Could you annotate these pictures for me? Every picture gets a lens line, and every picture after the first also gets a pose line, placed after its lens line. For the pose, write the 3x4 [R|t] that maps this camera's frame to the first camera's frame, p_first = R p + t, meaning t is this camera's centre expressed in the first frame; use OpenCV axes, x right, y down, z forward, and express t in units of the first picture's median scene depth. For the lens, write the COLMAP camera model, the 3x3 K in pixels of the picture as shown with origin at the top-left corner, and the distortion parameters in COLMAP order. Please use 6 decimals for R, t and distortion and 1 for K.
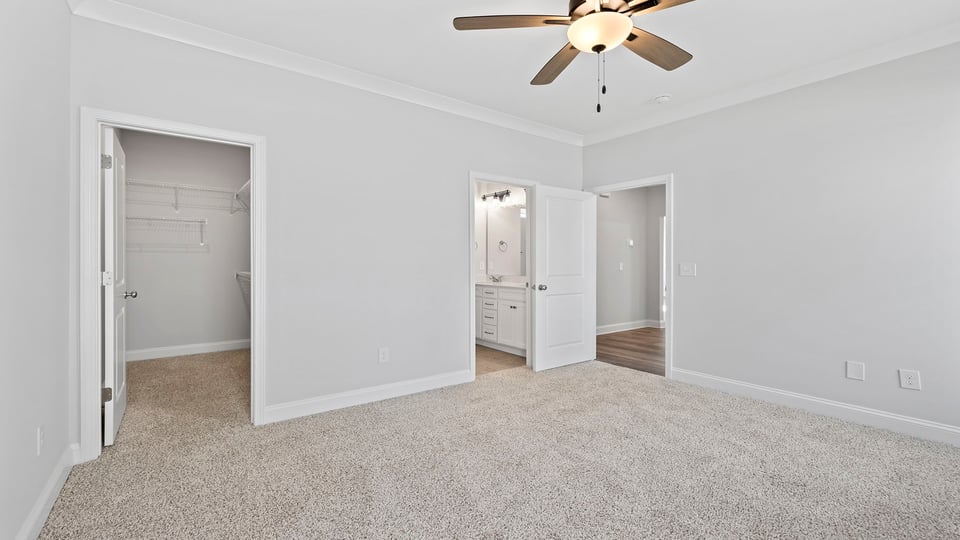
lens RADIAL K [[410.7, 0, 472.0], [0, 410.7, 263.7], [0, 0, 1]] dist [0.000578, -0.000018]
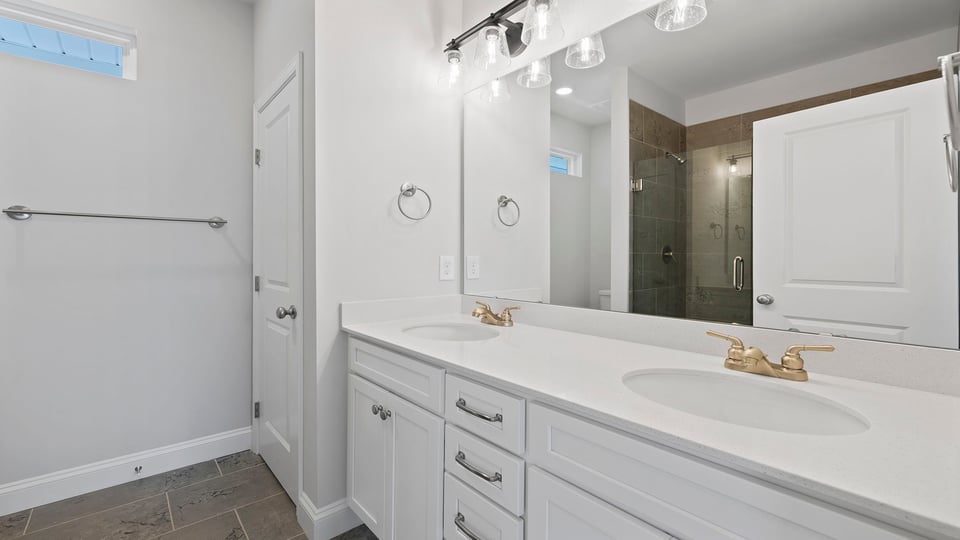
lens RADIAL K [[410.7, 0, 472.0], [0, 410.7, 263.7], [0, 0, 1]] dist [0.000578, -0.000018]
pose [[0.997687, -0.001033, 0.067968, 0.022193], [0.000120, 0.999910, 0.013445, -0.002338], [-0.067975, -0.013406, 0.997597, 0.685735]]
